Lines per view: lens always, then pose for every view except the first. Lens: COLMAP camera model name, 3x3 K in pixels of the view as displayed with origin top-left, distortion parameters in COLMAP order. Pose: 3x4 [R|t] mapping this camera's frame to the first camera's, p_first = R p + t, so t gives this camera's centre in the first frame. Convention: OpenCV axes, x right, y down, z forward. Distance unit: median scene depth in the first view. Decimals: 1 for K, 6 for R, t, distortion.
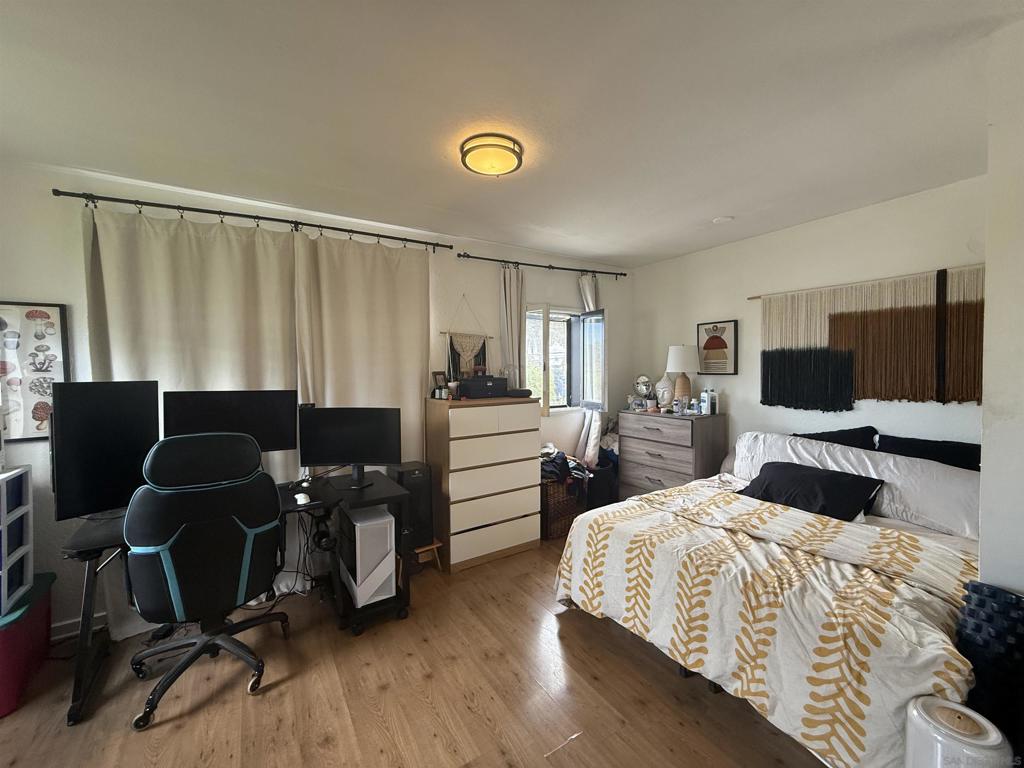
lens RADIAL K [[407.0, 0, 512.0], [0, 407.0, 384.0], [0, 0, 1]] dist [-0.000226, 0.000199]
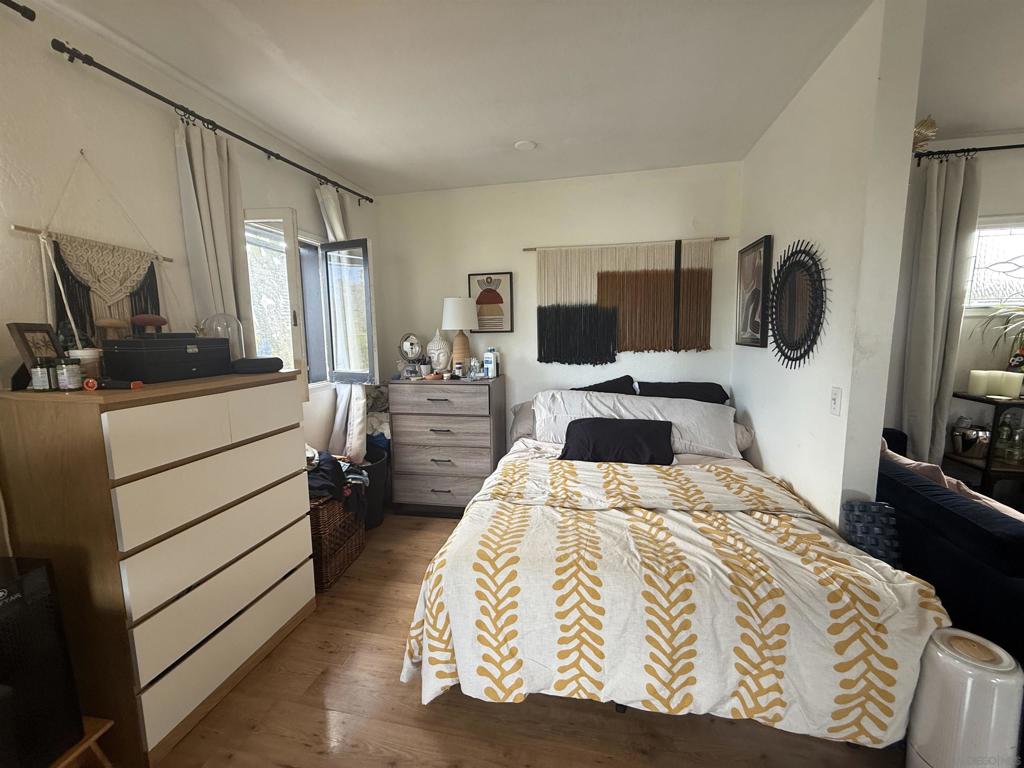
lens RADIAL K [[407.0, 0, 512.0], [0, 407.0, 384.0], [0, 0, 1]] dist [-0.000226, 0.000199]
pose [[0.707862, -0.091749, 0.700367, -0.153010], [0.034660, 0.994845, 0.095295, 0.008623], [-0.705500, -0.043181, 0.707393, 0.439374]]
